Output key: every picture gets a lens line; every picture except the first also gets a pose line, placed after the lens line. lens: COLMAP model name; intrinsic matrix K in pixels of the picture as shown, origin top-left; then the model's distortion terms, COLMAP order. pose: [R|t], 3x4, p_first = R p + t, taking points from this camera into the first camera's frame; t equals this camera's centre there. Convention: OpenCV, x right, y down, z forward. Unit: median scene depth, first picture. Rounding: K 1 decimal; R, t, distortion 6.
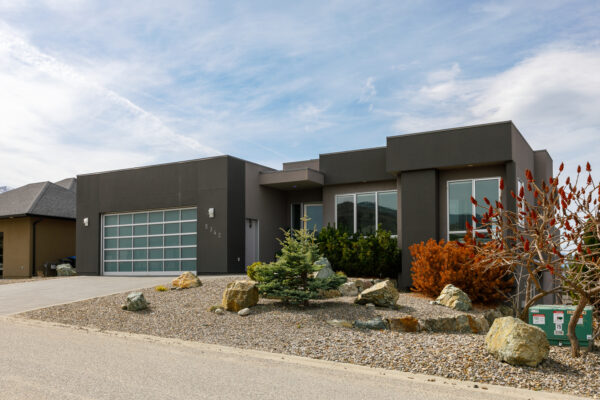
lens RADIAL K [[605.0, 0, 300.0], [0, 605.0, 200.0], [0, 0, 1]] dist [0.144458, -0.368759]
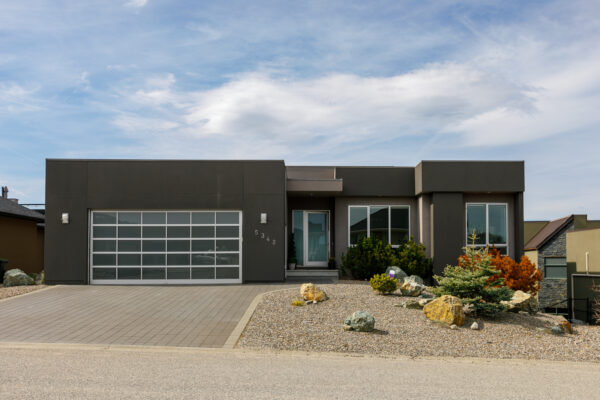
lens RADIAL K [[534.1, 0, 300.9], [0, 534.1, 223.5], [0, 0, 1]] dist [-0.004801, 0.001931]
pose [[0.807892, 0.034822, 0.588302, -0.515509], [-0.068977, 0.996979, 0.035712, -0.003790], [-0.585281, -0.069431, 0.807853, 0.255263]]
